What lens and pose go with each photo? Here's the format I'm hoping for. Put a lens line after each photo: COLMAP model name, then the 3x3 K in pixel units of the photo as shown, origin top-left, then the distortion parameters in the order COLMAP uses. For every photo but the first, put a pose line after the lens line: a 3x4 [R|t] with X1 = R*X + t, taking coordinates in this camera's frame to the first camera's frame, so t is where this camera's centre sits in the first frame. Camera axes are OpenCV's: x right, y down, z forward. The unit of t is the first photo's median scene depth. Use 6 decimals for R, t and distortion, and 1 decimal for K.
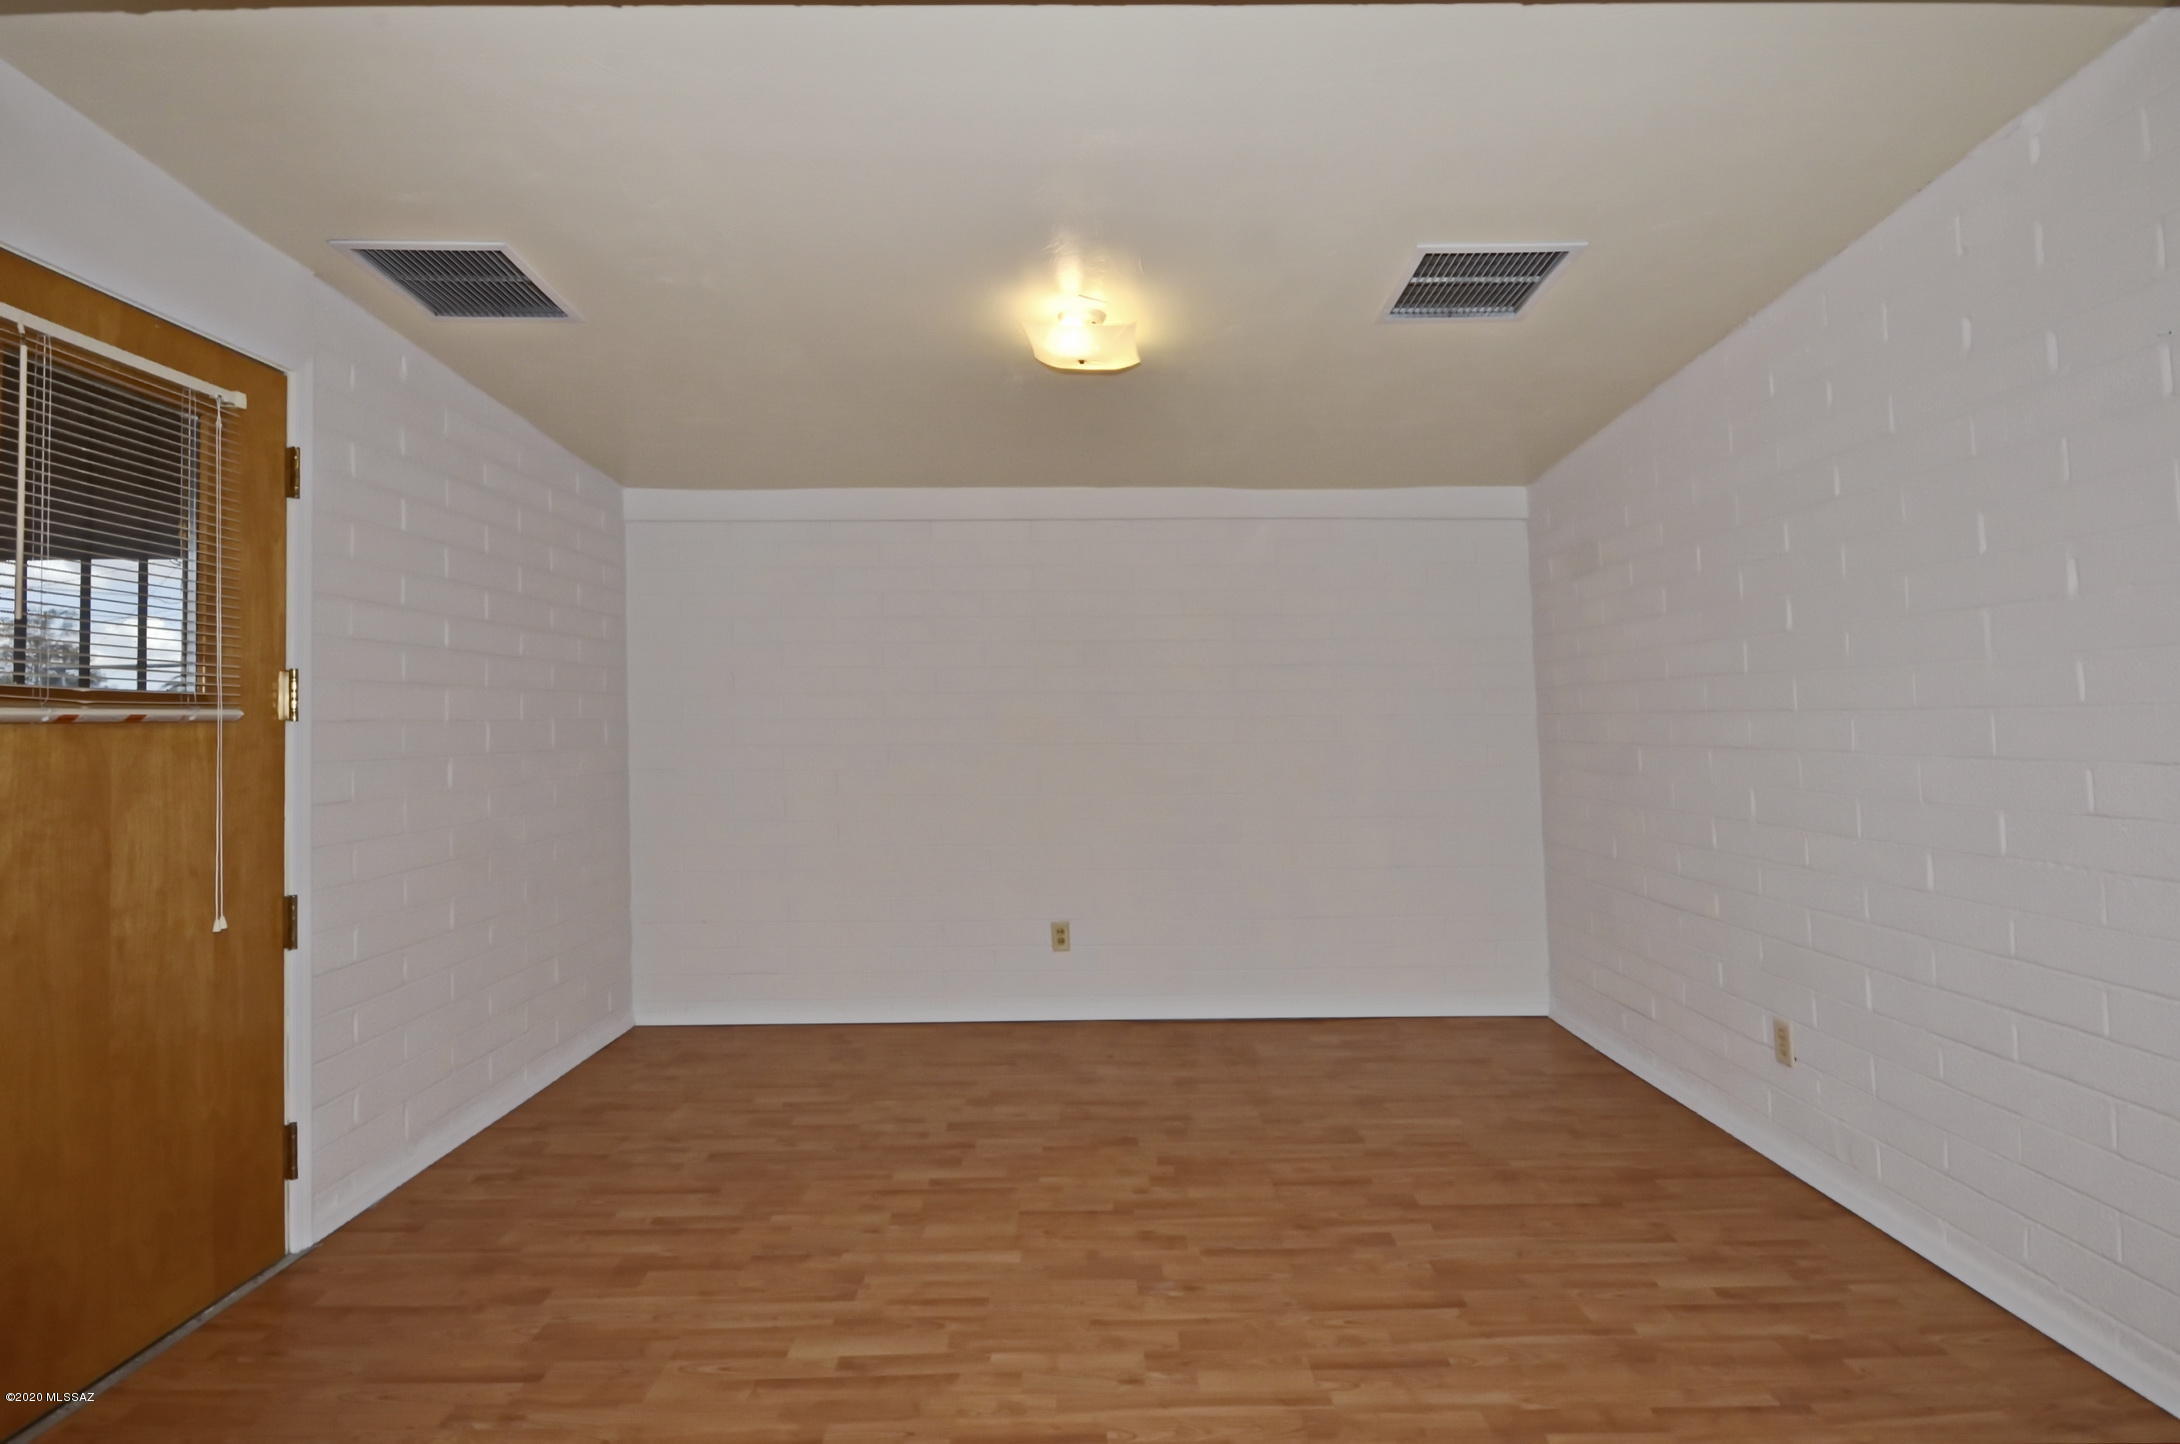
lens RADIAL K [[1073.6, 0, 1135.9], [0, 1073.6, 649.4], [0, 0, 1]] dist [-0.016085, -0.001042]
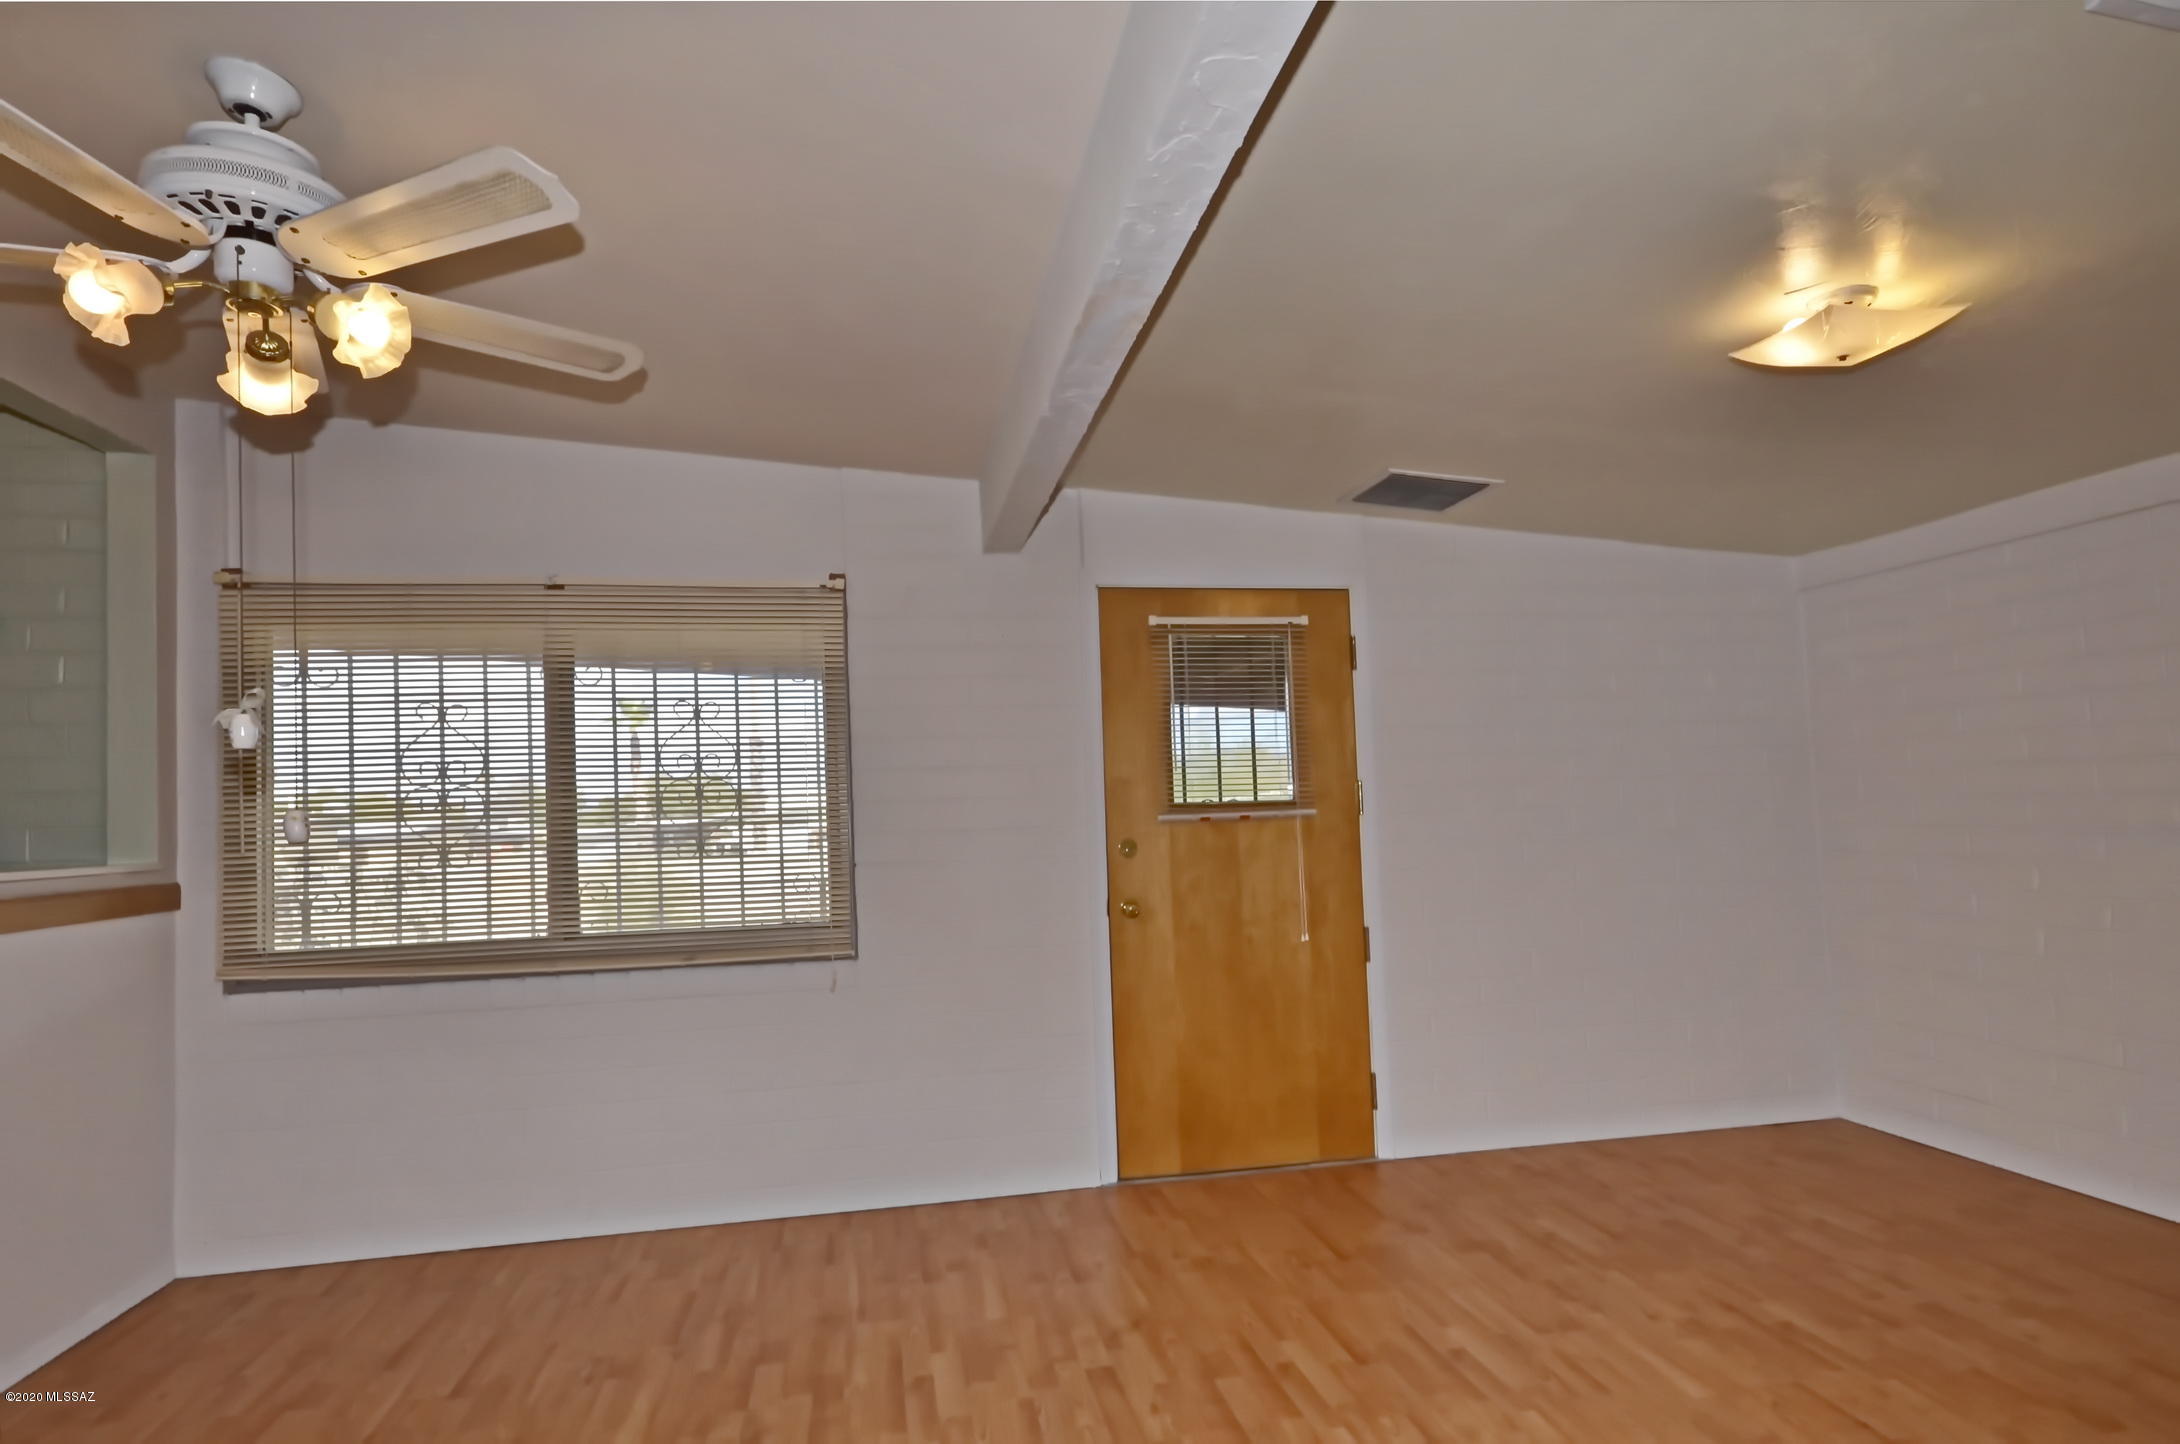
lens RADIAL K [[1166.7, 0, 1085.7], [0, 1166.7, 738.2], [0, 0, 1]] dist [0.051794, -0.024868]
pose [[0.151001, -0.055329, -0.986984, 0.873102], [0.100214, 0.994145, -0.040398, -0.014324], [0.983441, -0.092809, 0.155661, 0.361897]]
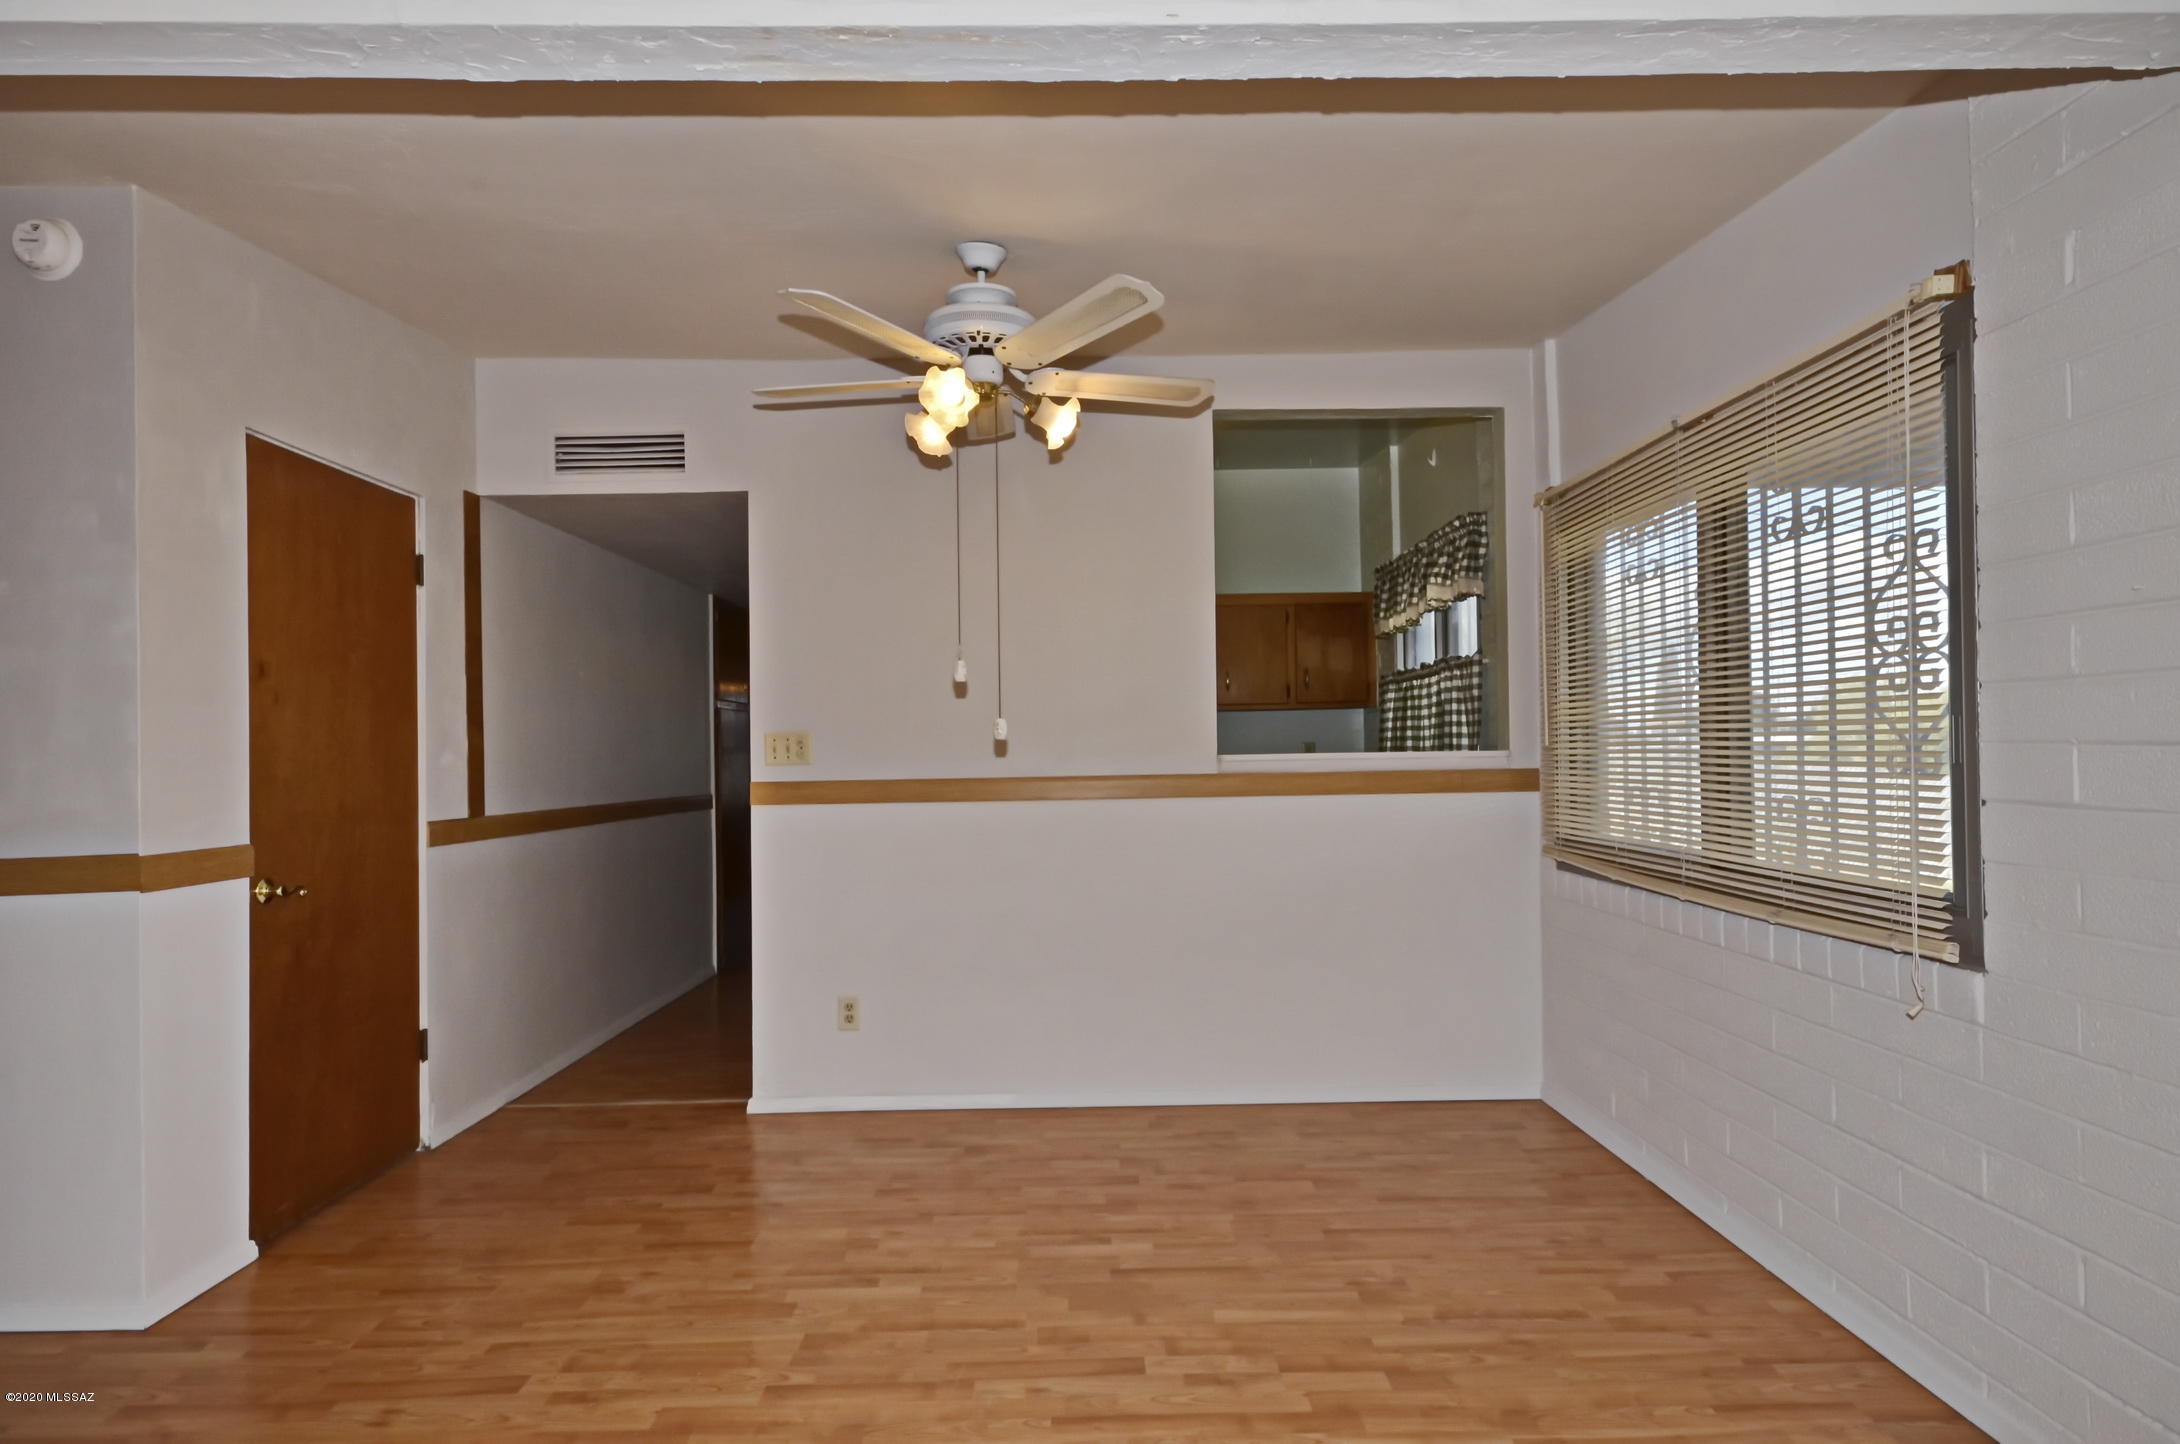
lens RADIAL K [[1168.5, 0, 1098.6], [0, 1168.5, 736.6], [0, 0, 1]] dist [0.005283, 0.001916]
pose [[-0.999661, 0.019790, 0.016890, -0.135149], [0.018325, 0.996390, -0.082888, 0.071948], [-0.018470, -0.082550, -0.996416, 1.167566]]
